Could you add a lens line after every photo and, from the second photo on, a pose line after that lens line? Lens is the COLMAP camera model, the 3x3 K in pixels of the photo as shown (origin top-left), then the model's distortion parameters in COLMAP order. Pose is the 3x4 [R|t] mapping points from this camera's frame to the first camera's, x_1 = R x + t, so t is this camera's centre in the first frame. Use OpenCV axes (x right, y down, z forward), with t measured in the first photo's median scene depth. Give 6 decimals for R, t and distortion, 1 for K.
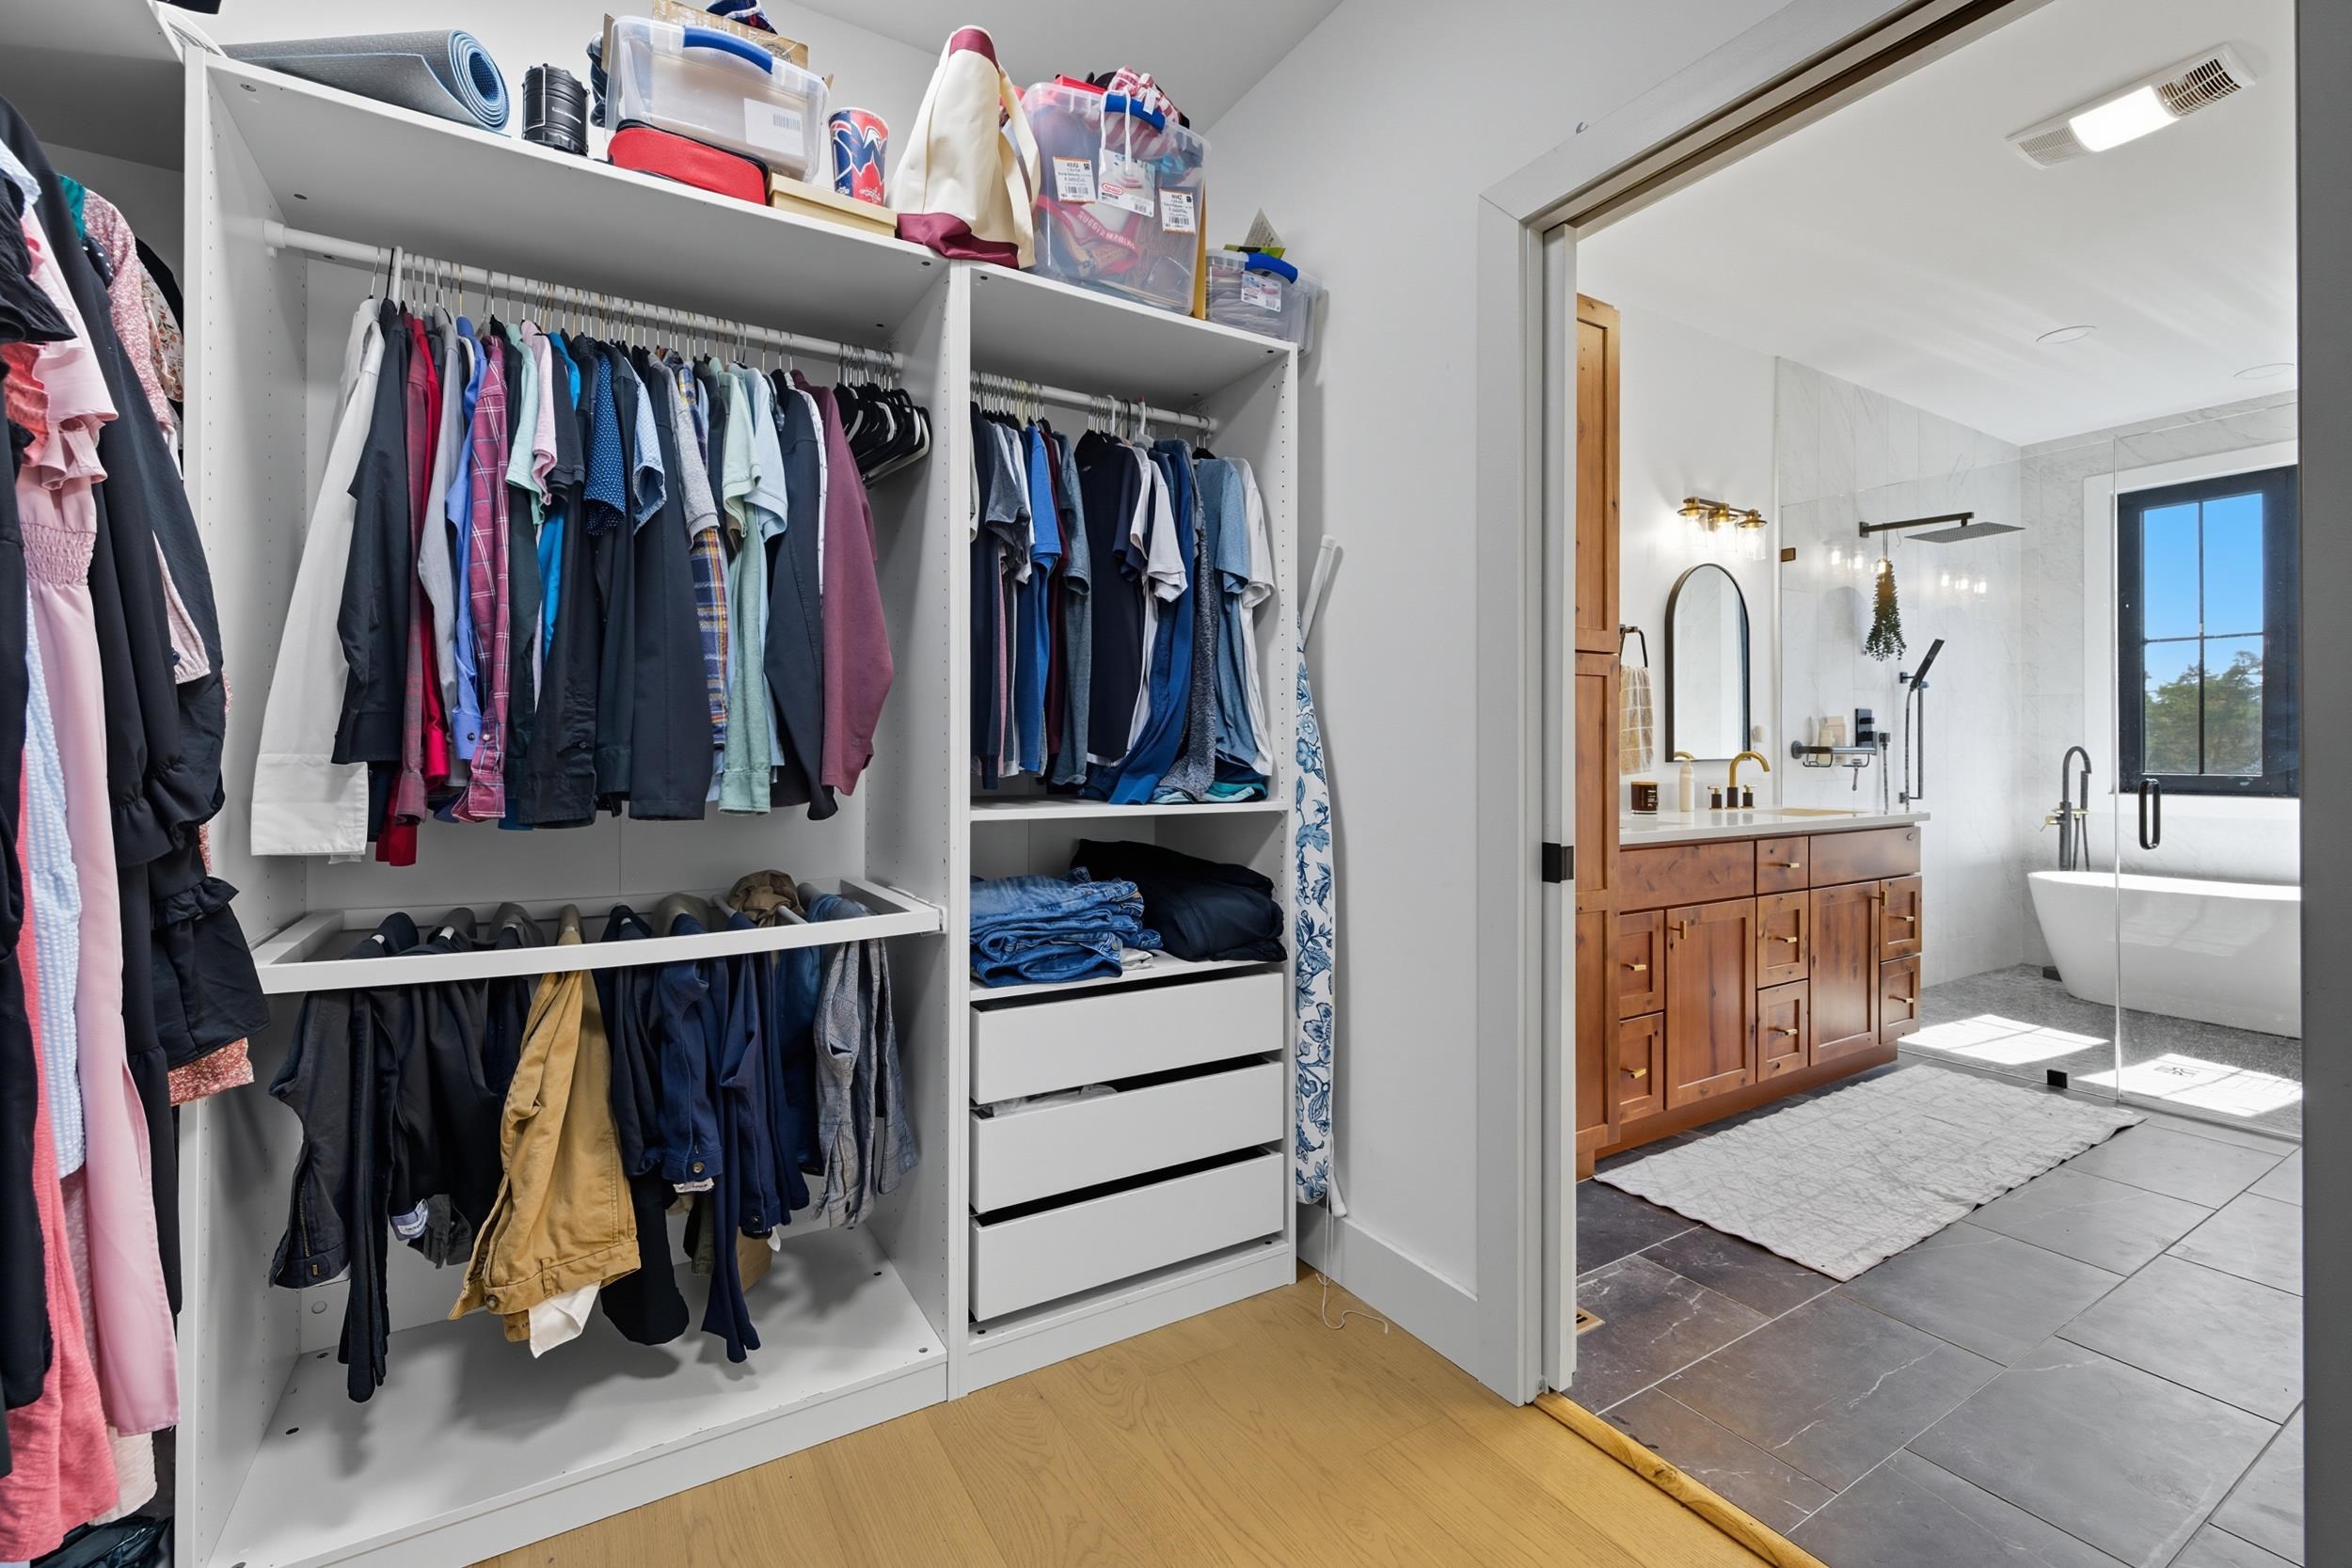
lens RADIAL K [[1001.8, 0, 1169.4], [0, 1001.8, 776.1], [0, 0, 1]] dist [0.003531, -0.001700]
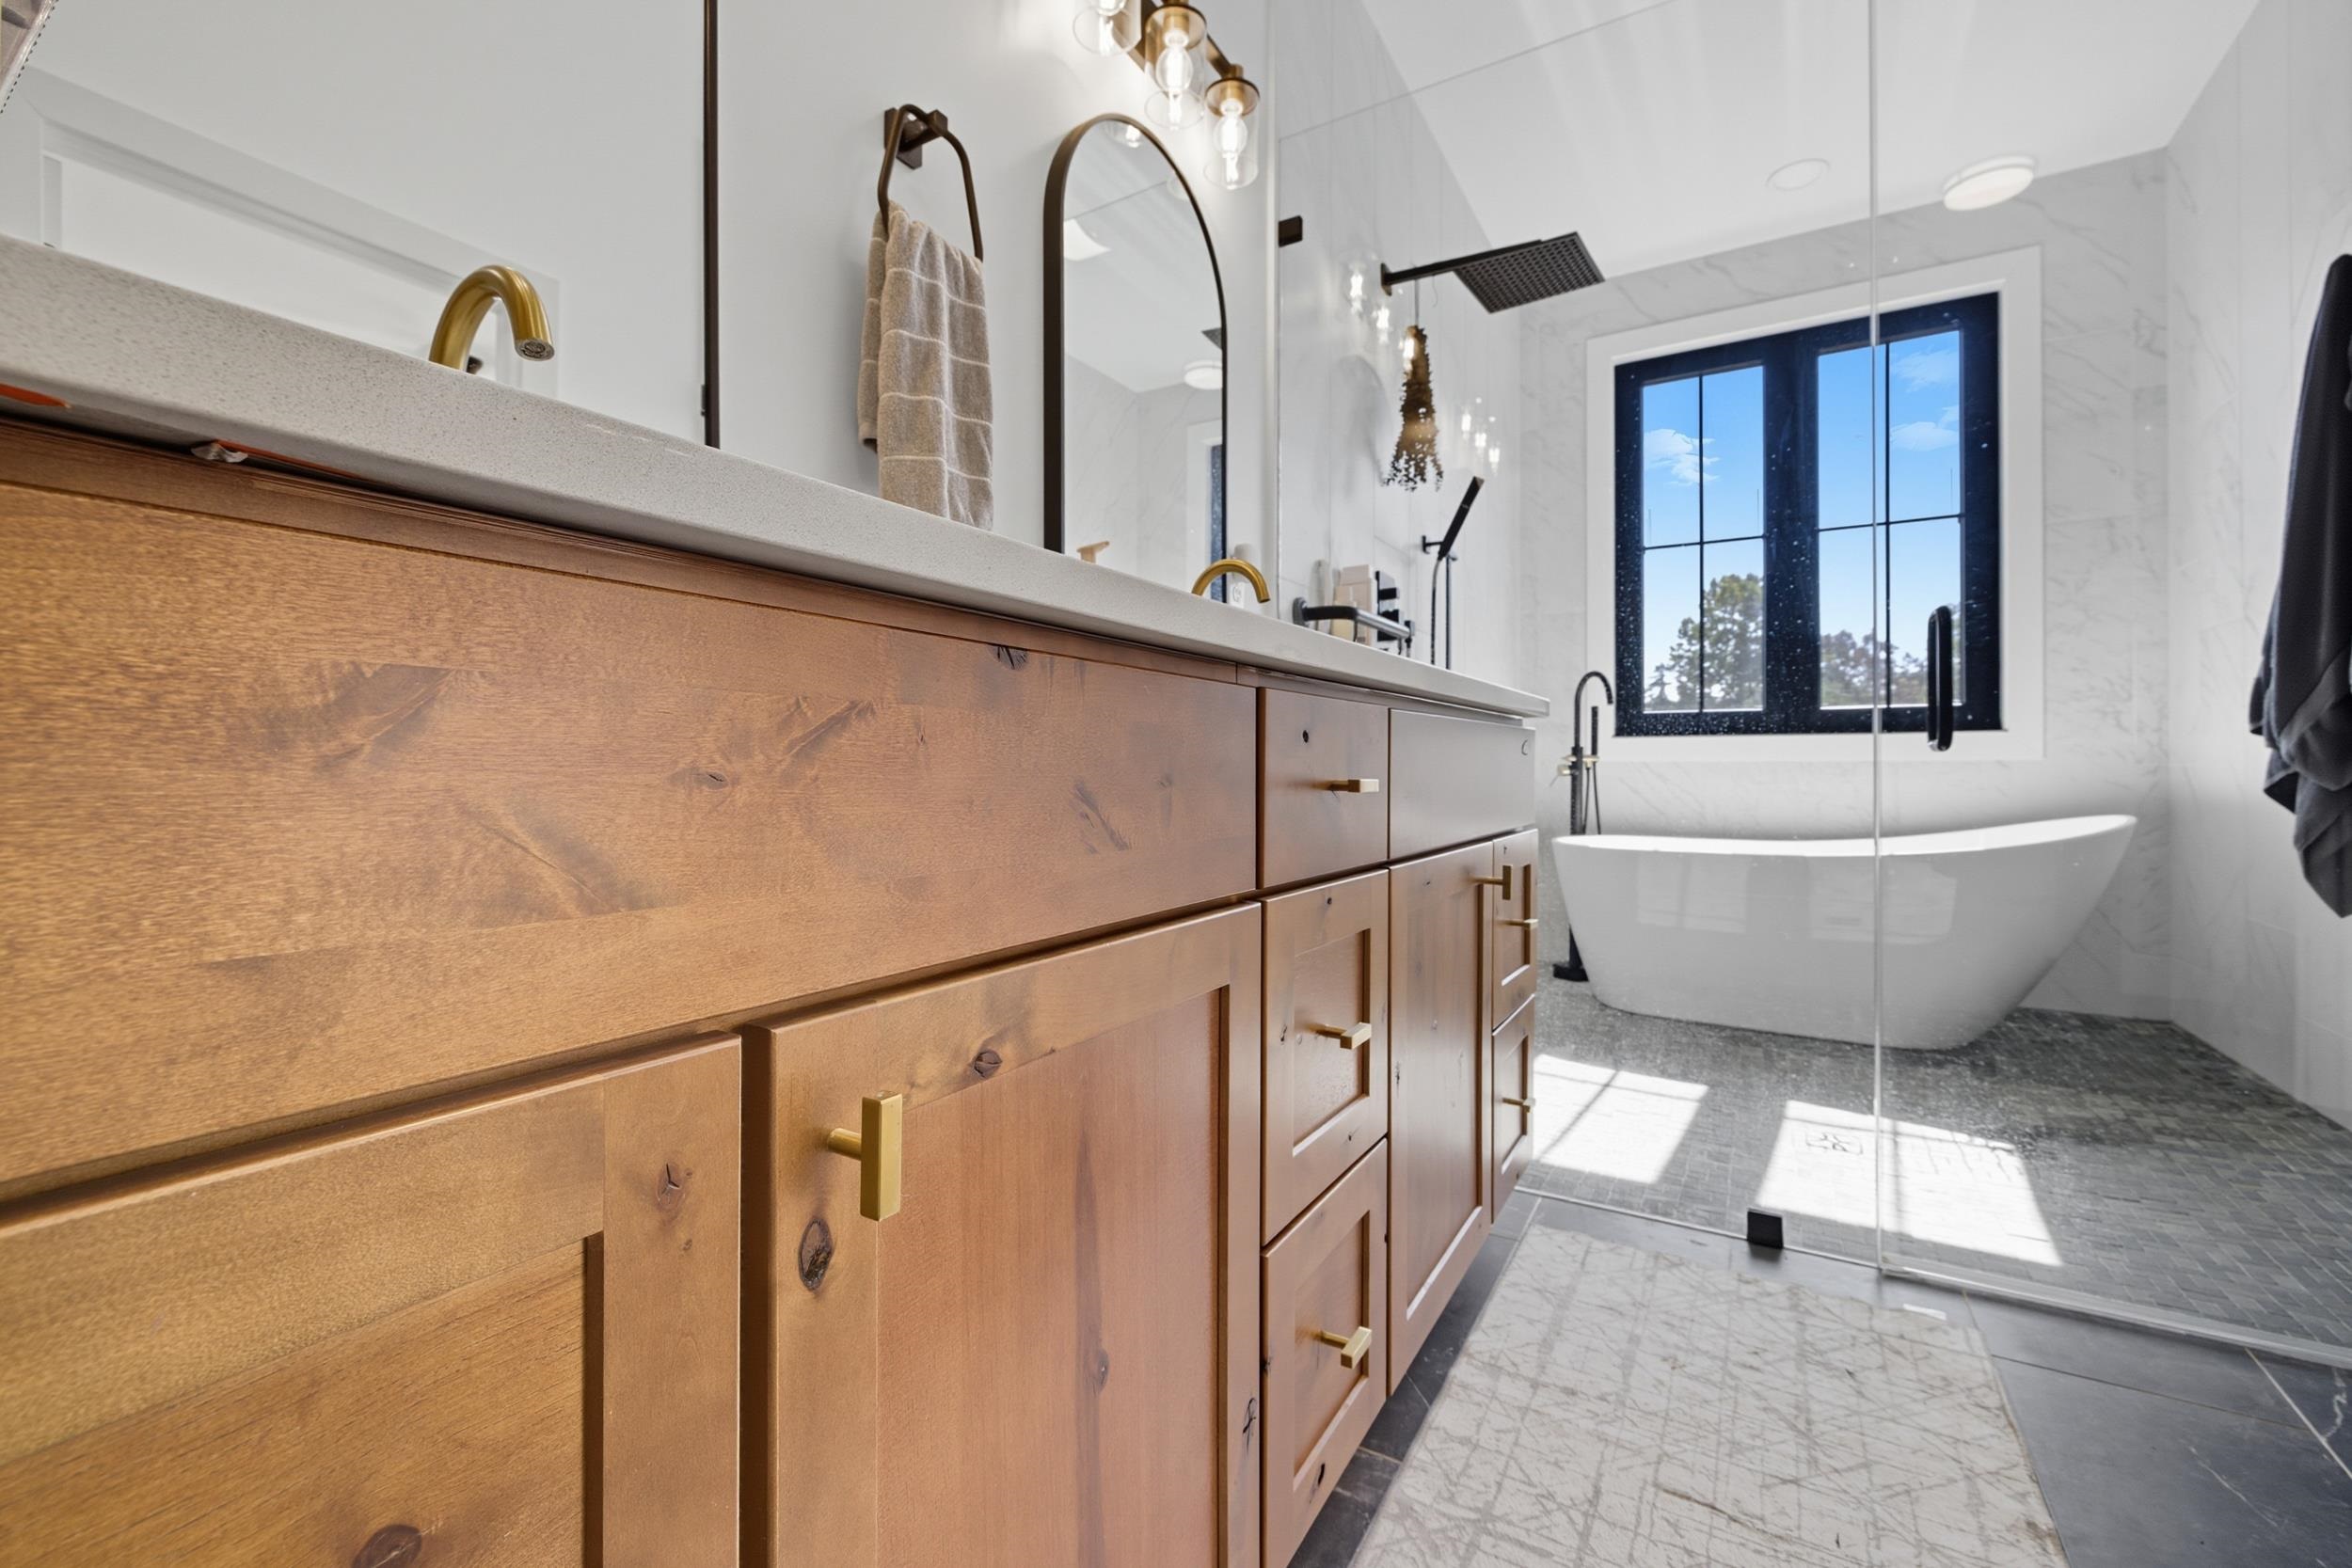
lens RADIAL K [[1001.8, 0, 1176.1], [0, 1001.8, 772.0], [0, 0, 1]] dist [0.003531, -0.001700]
pose [[0.886368, 0.002722, 0.462973, 0.292754], [0.001381, 0.999963, -0.008523, 0.058677], [-0.462979, 0.008194, 0.886331, 0.512901]]
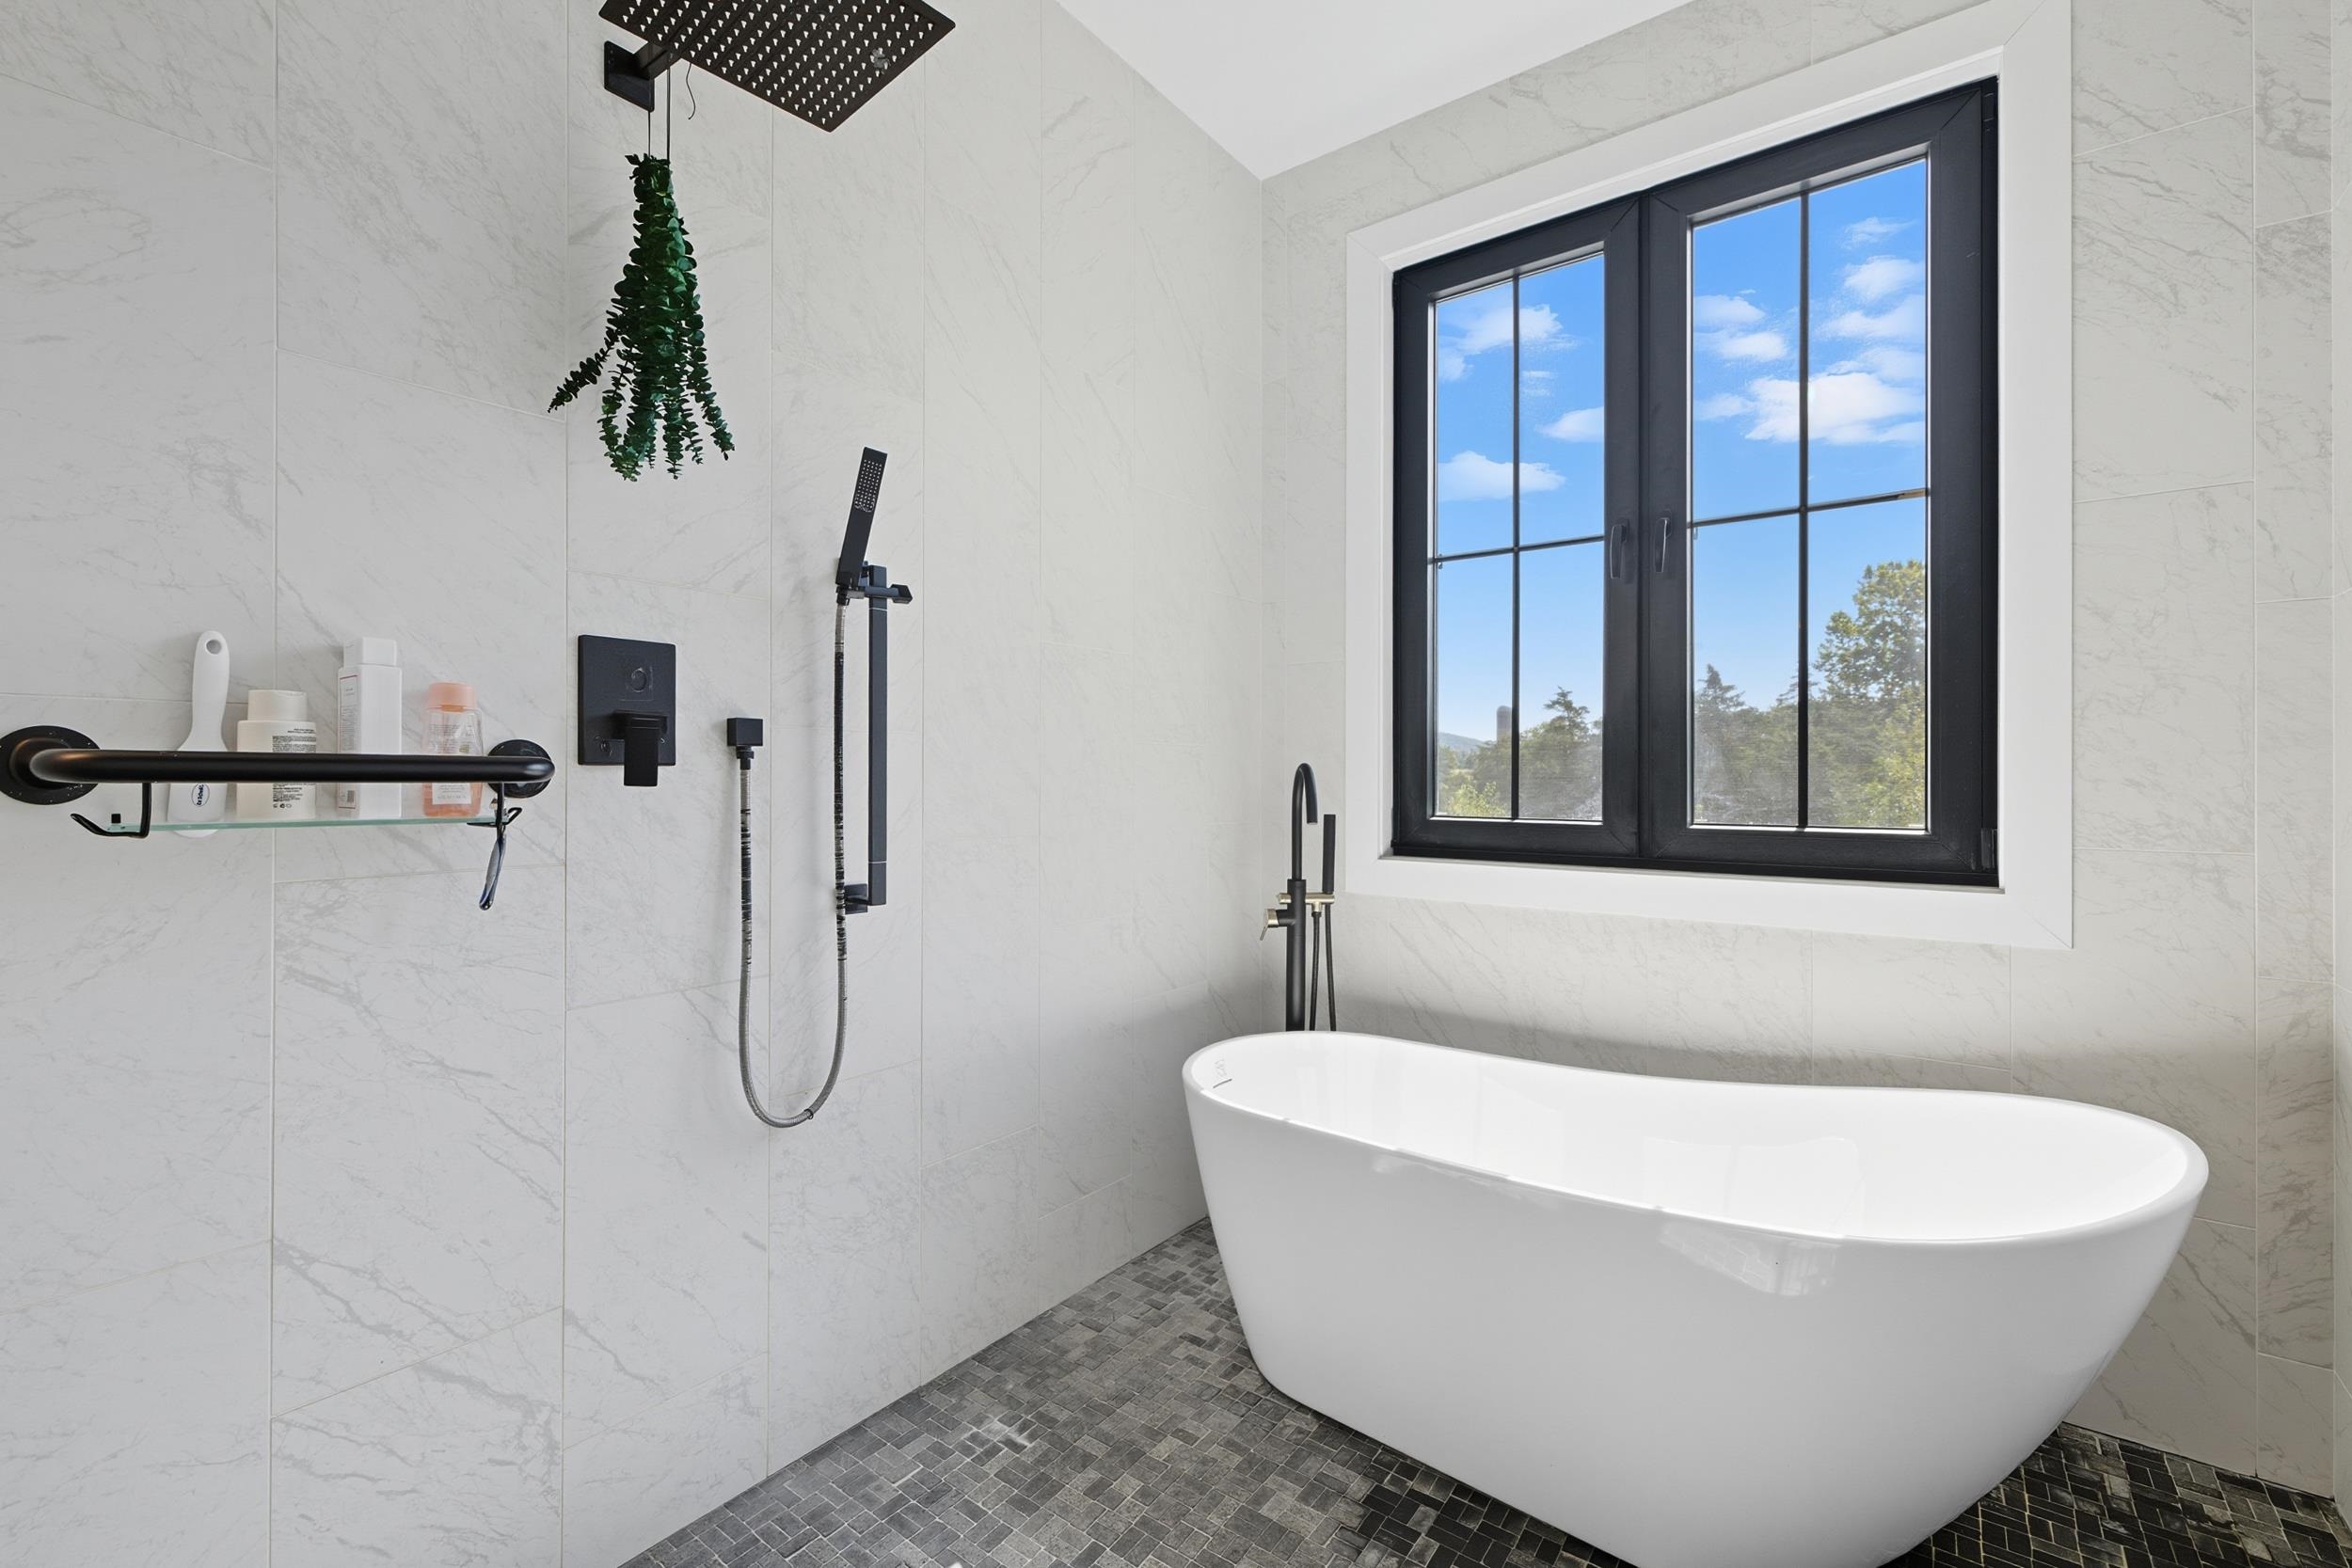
lens RADIAL K [[1001.8, 0, 1195.6], [0, 1001.8, 777.4], [0, 0, 1]] dist [0.003531, -0.001700]
pose [[0.930602, 0.002004, 0.366027, 0.749843], [-0.000512, 0.999991, -0.004171, -0.022824], [-0.366032, 0.003694, 0.930595, 0.636117]]
